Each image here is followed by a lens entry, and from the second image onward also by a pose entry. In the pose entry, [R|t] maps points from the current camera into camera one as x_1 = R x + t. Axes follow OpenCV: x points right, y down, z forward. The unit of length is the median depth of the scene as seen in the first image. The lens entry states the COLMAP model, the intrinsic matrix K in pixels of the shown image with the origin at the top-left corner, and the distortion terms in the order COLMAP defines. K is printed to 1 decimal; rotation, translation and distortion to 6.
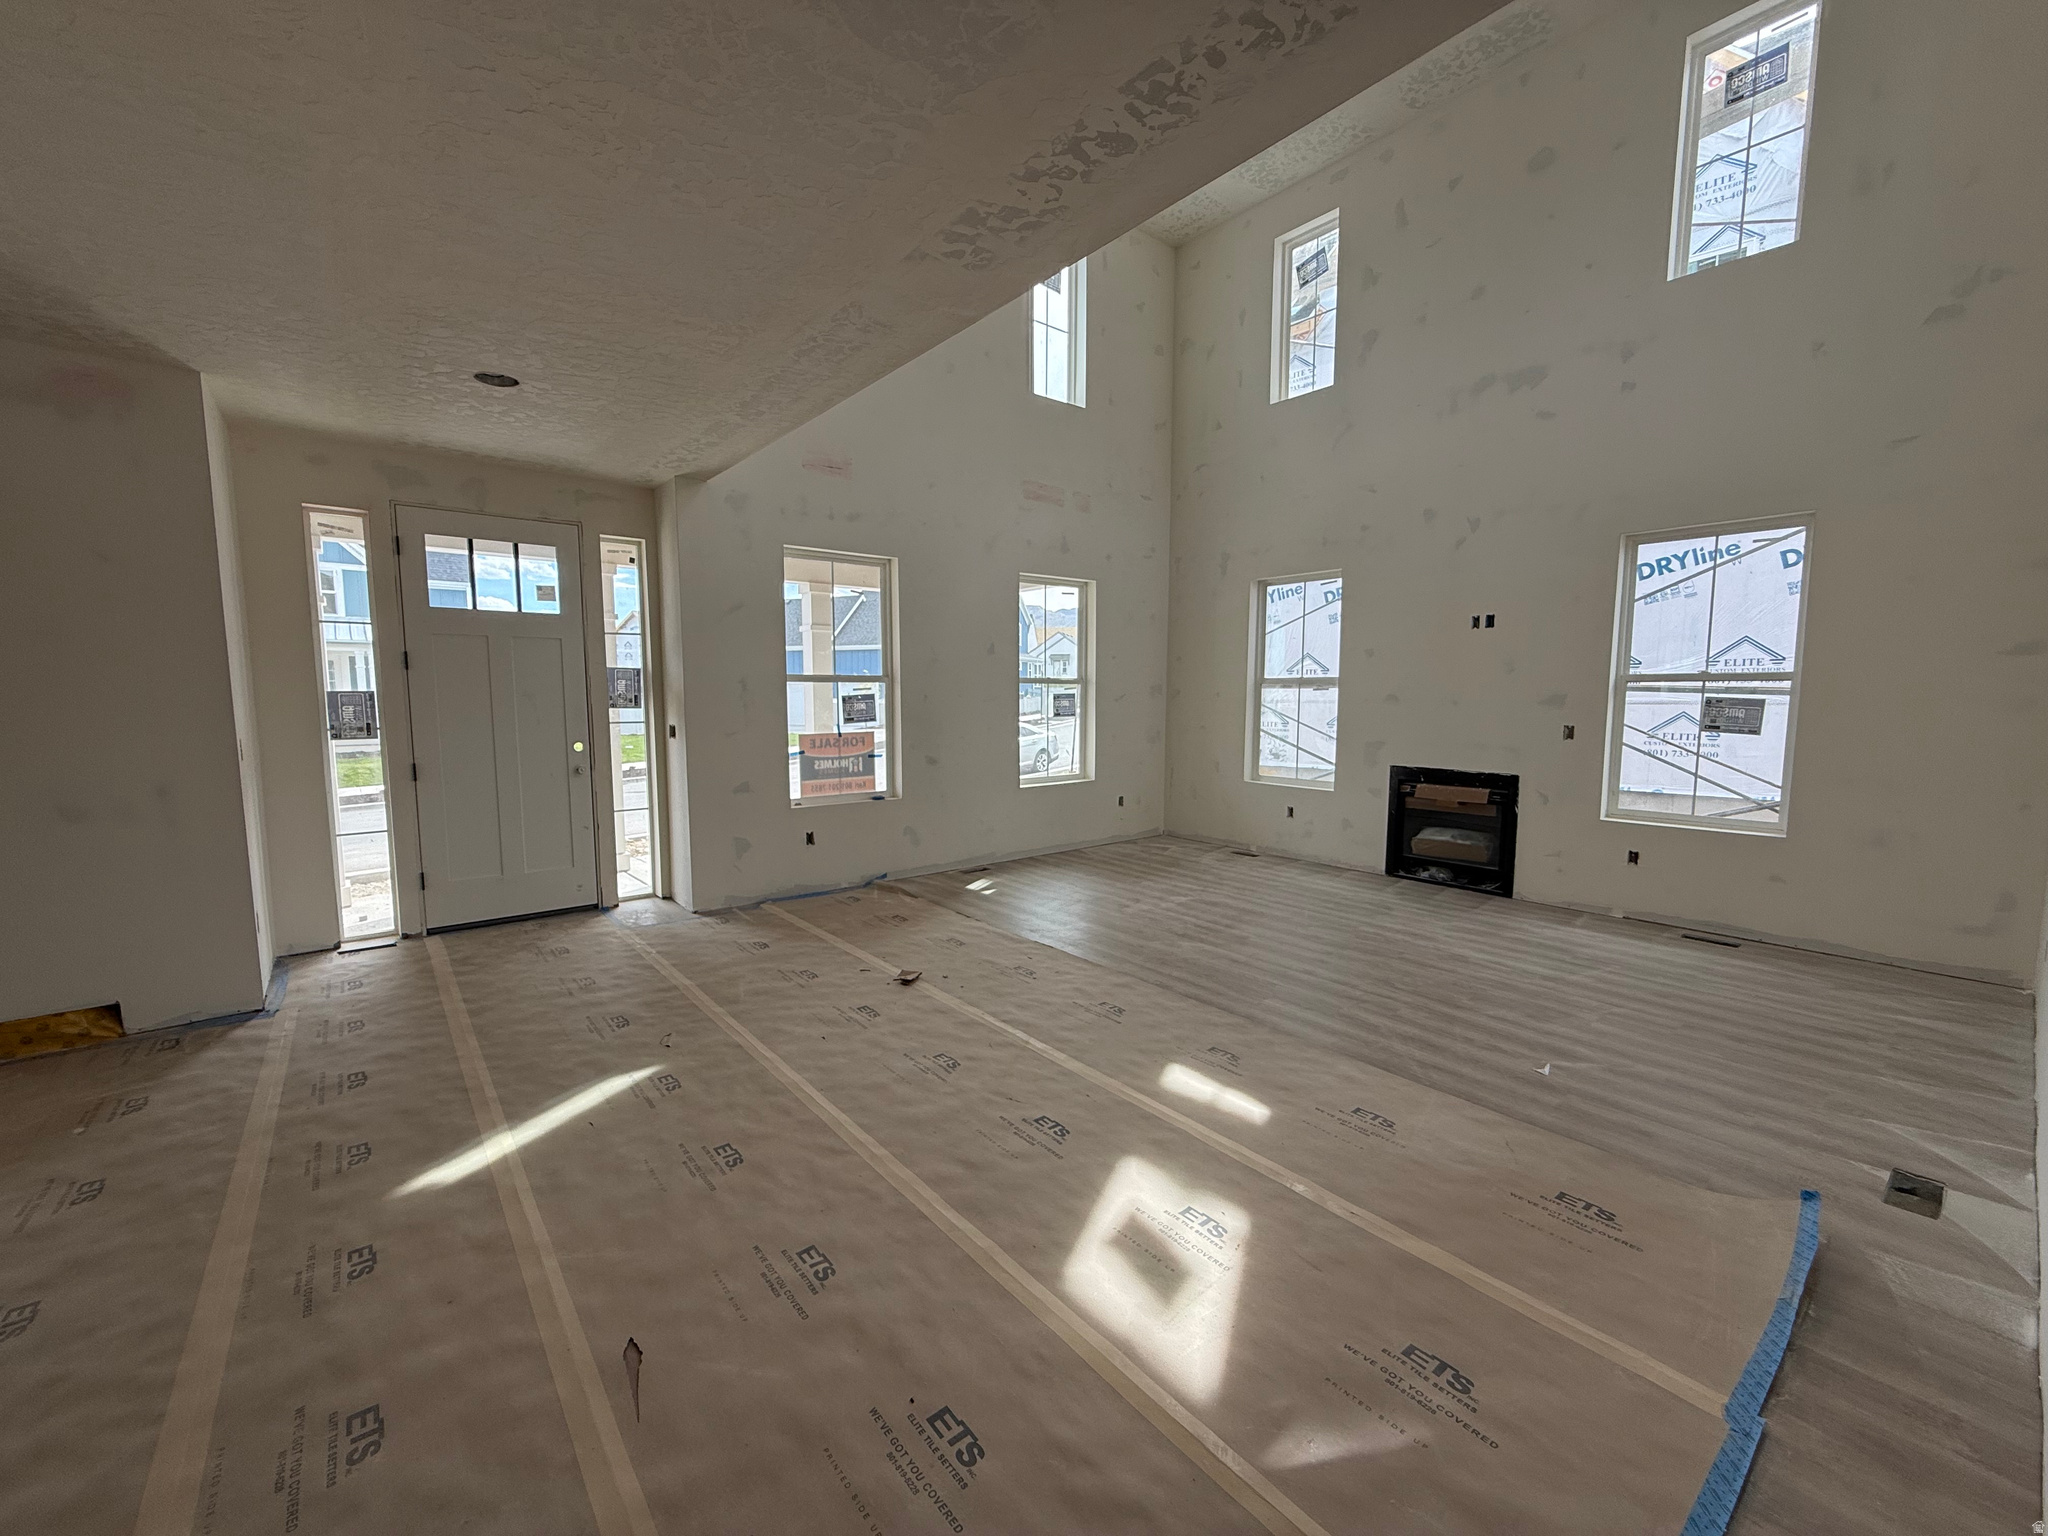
lens RADIAL K [[815.4, 0, 1023.8], [0, 815.4, 772.7], [0, 0, 1]] dist [0.000669, -0.000507]
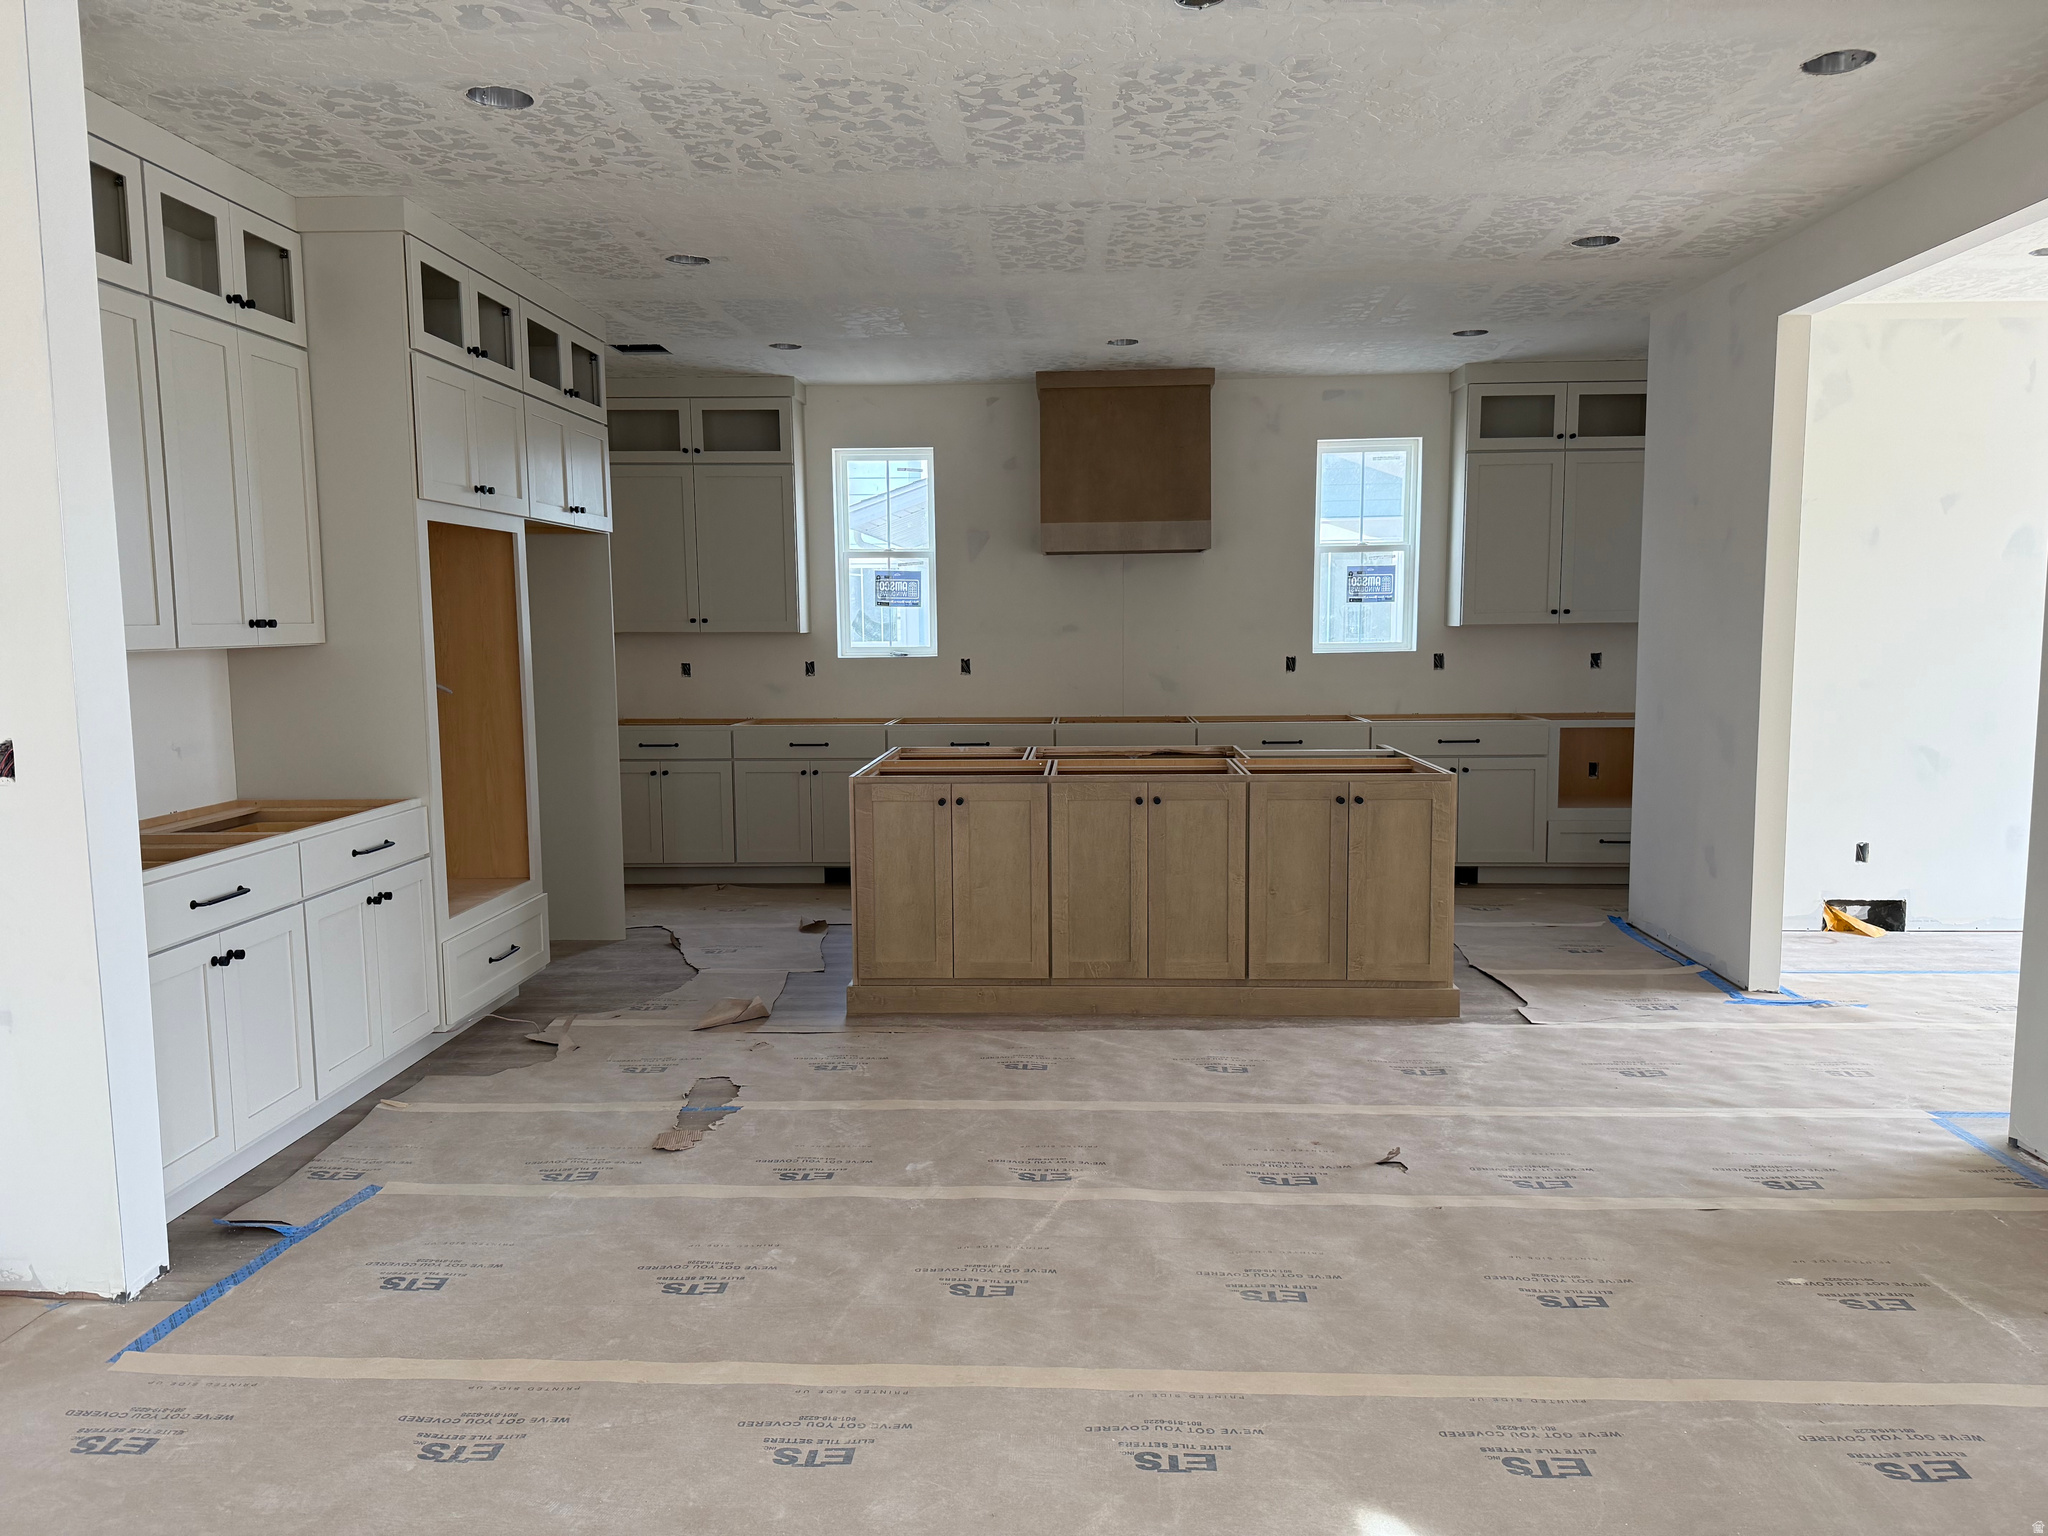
lens RADIAL K [[1414.9, 0, 1024.0], [0, 1414.9, 768.0], [0, 0, 1]] dist [0.002064, 0.000255]
pose [[-0.665662, 0.085063, -0.741390, 0.034657], [-0.066272, 0.982819, 0.172266, -0.061633], [0.743305, 0.163804, -0.648588, 0.606876]]
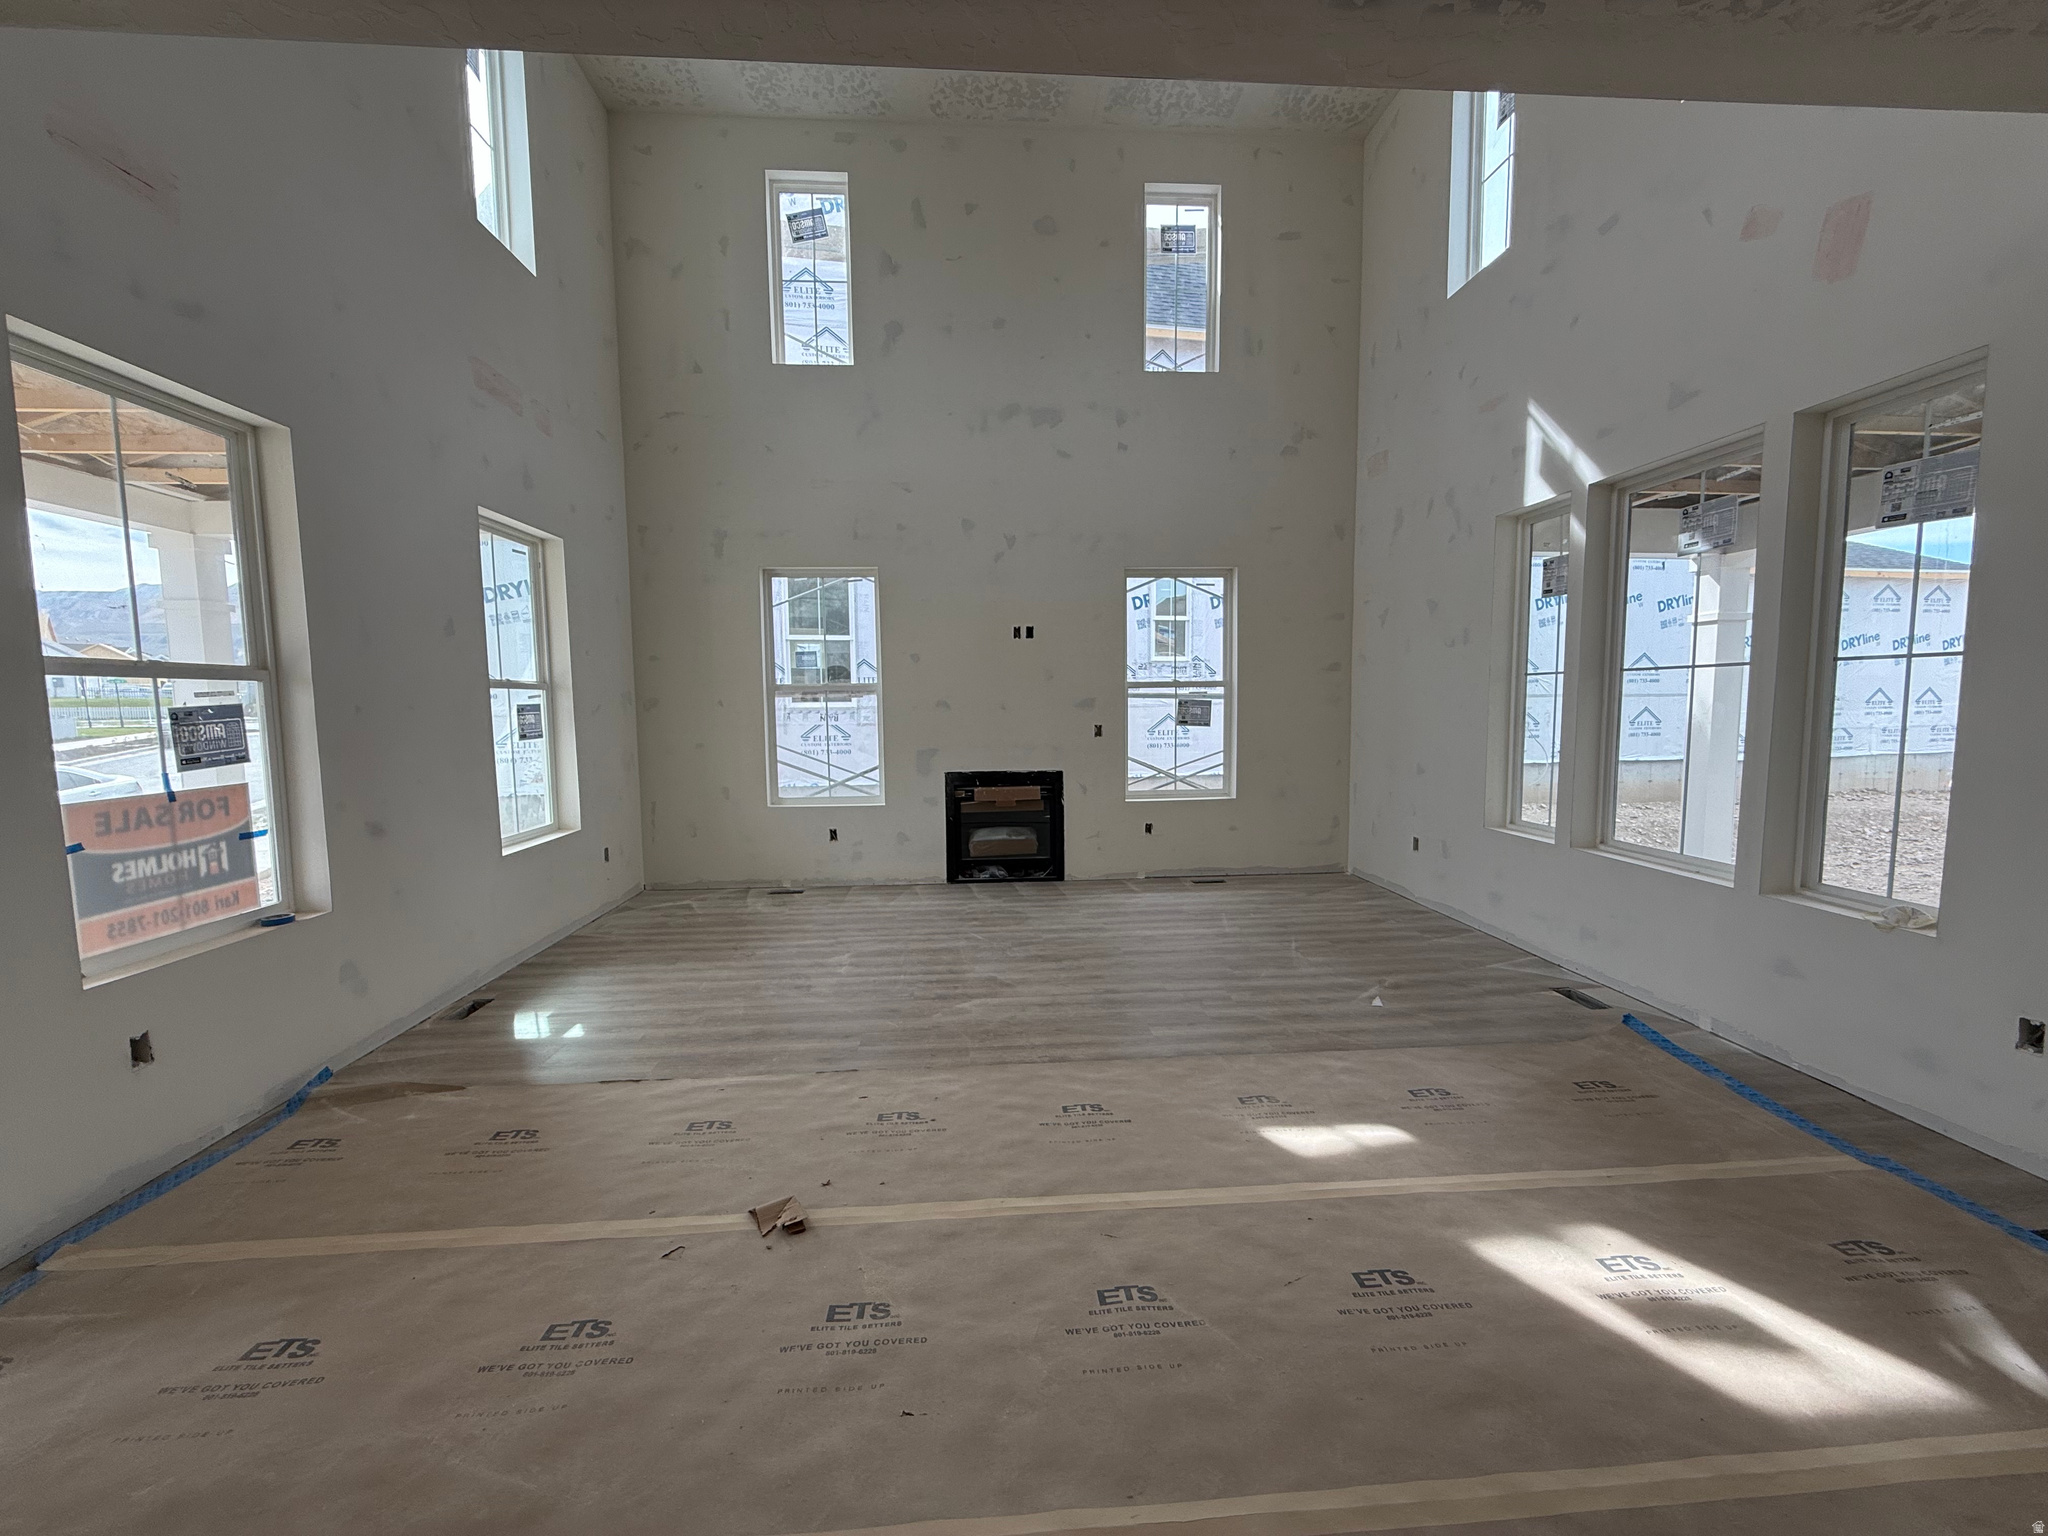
lens RADIAL K [[815.4, 0, 1023.8], [0, 815.4, 772.7], [0, 0, 1]] dist [0.000669, -0.000507]
pose [[0.574729, -0.076731, 0.814738, -0.355994], [0.093140, 0.995258, 0.028030, -0.032163], [-0.813026, 0.059776, 0.579151, 0.411029]]
